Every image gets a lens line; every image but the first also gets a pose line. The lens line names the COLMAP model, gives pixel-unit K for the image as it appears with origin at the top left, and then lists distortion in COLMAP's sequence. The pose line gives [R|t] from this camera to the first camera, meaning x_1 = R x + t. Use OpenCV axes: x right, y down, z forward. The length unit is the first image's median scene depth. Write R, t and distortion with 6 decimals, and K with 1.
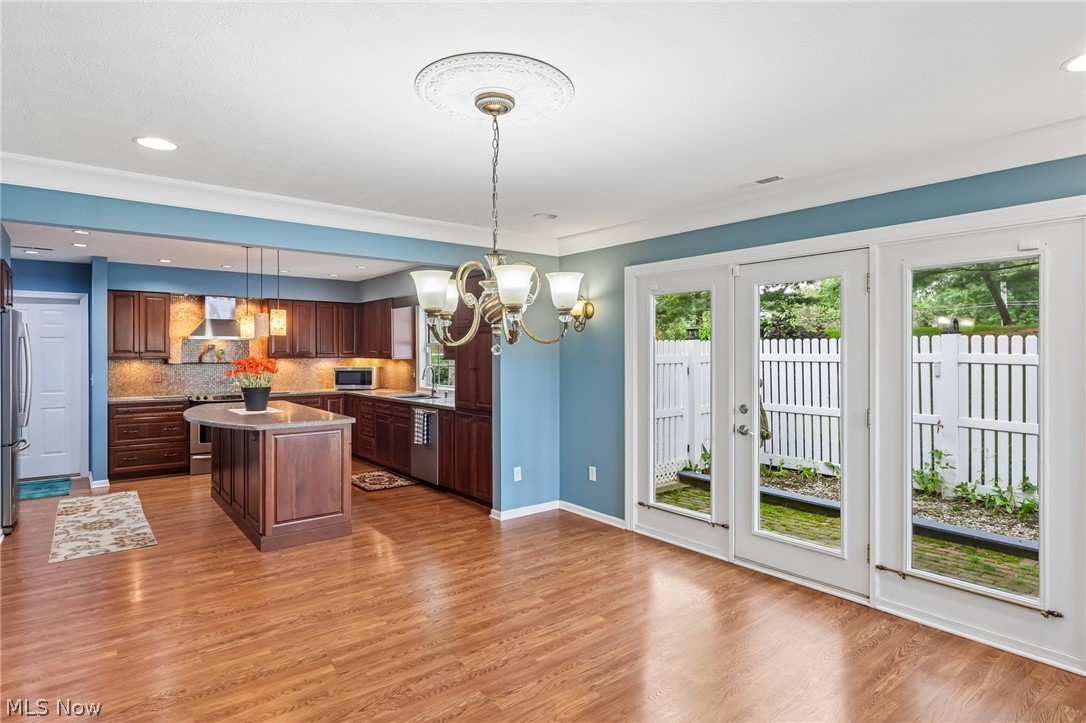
lens RADIAL K [[585.6, 0, 541.4], [0, 585.6, 353.4], [0, 0, 1]] dist [0.002558, 0.000263]
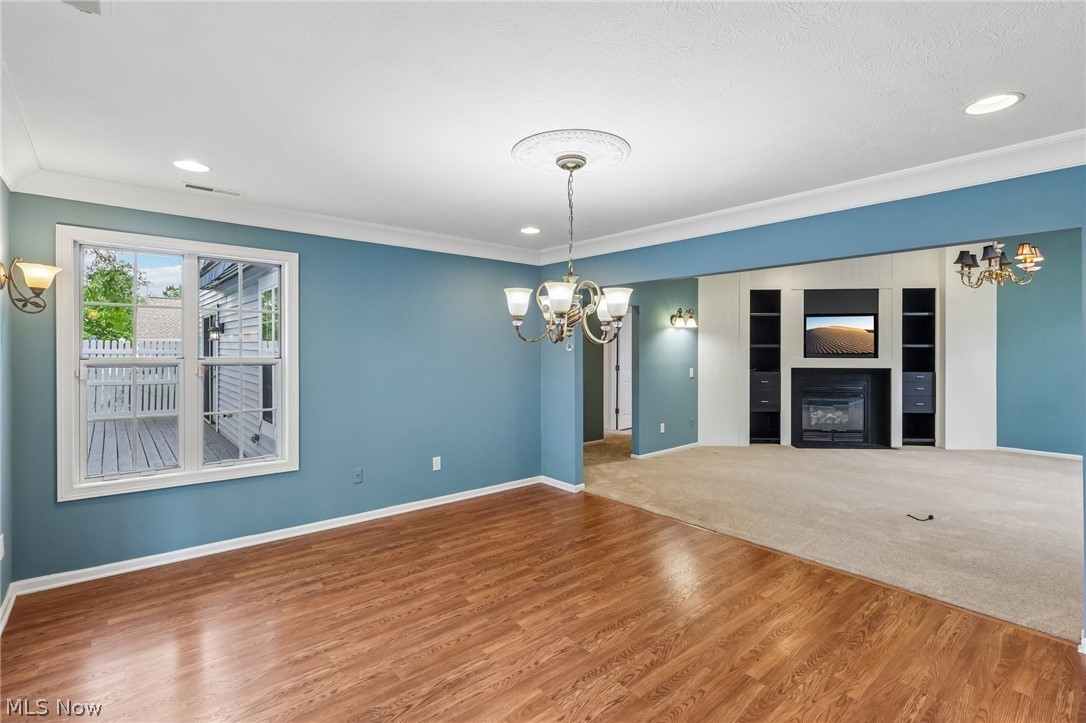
lens RADIAL K [[507.8, 0, 542.2], [0, 507.8, 349.4], [0, 0, 1]] dist [-0.003801, -0.000282]
pose [[-0.999441, -0.004330, -0.033156, 0.009434], [-0.004440, 0.999985, 0.003251, -0.001507], [0.033141, 0.003397, -0.999445, 0.918249]]
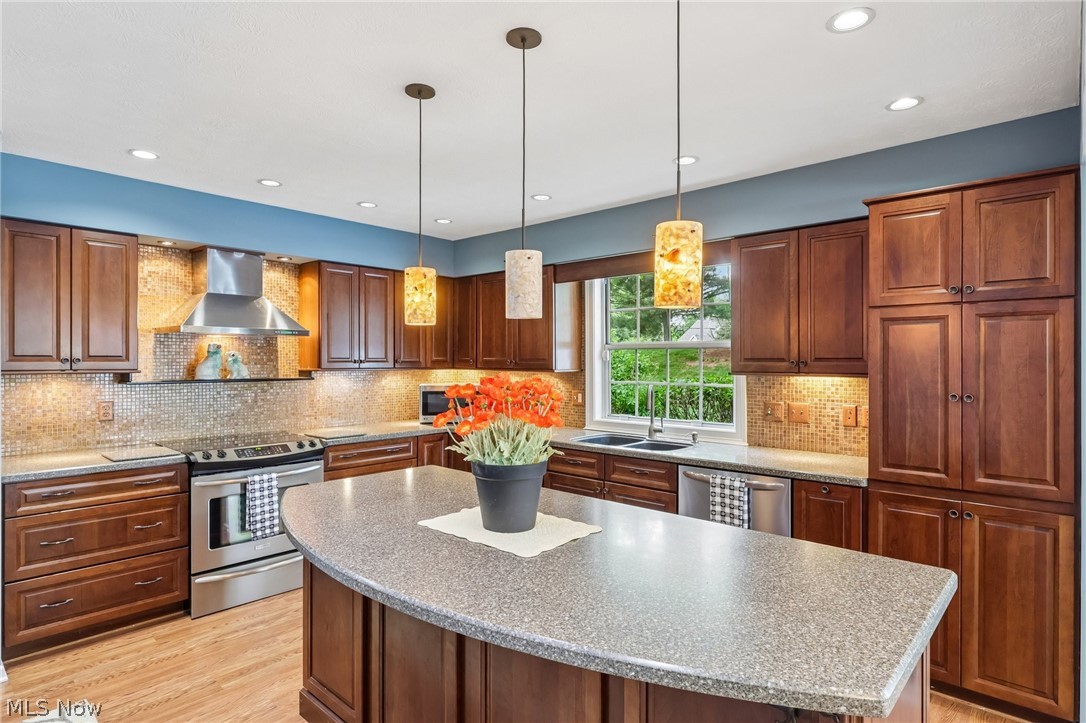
lens RADIAL K [[581.6, 0, 540.2], [0, 581.6, 362.2], [0, 0, 1]] dist [-0.002086, 0.000922]
pose [[0.987041, 0.000360, 0.160467, -0.508481], [-0.000750, 0.999997, 0.002369, -0.001416], [-0.160466, -0.002458, 0.987038, 0.631755]]
